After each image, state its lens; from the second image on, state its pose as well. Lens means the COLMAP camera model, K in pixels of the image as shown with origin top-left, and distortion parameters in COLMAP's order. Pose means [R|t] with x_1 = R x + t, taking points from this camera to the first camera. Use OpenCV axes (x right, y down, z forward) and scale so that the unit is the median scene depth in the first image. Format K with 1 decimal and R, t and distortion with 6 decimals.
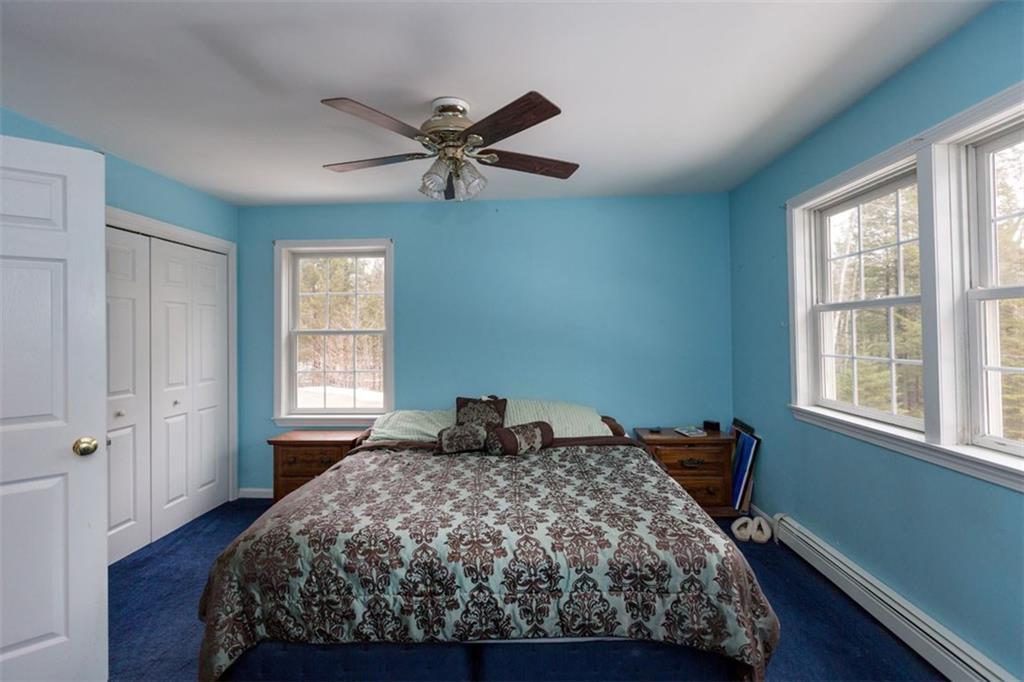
lens RADIAL K [[466.5, 0, 511.3], [0, 466.5, 332.2], [0, 0, 1]] dist [-0.000434, -0.001107]
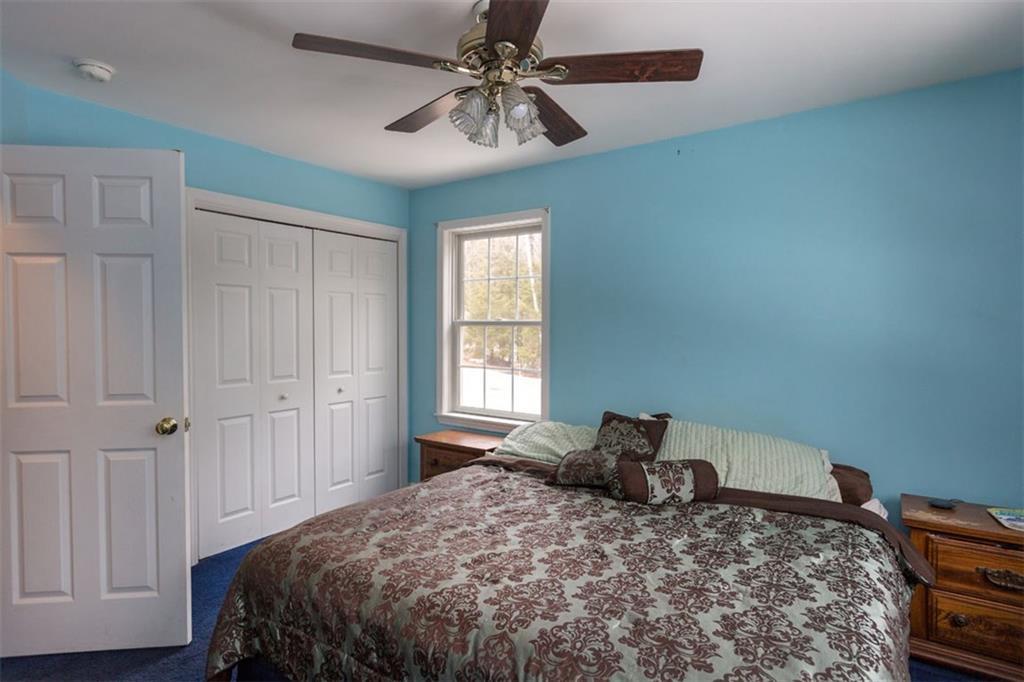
lens RADIAL K [[545.1, 0, 506.8], [0, 545.1, 344.1], [0, 0, 1]] dist [-0.002855, 0.003620]
pose [[0.845543, 0.031815, -0.532958, 0.244595], [-0.011261, 0.999064, 0.041773, -0.004463], [0.533788, -0.029319, 0.845110, 0.200520]]
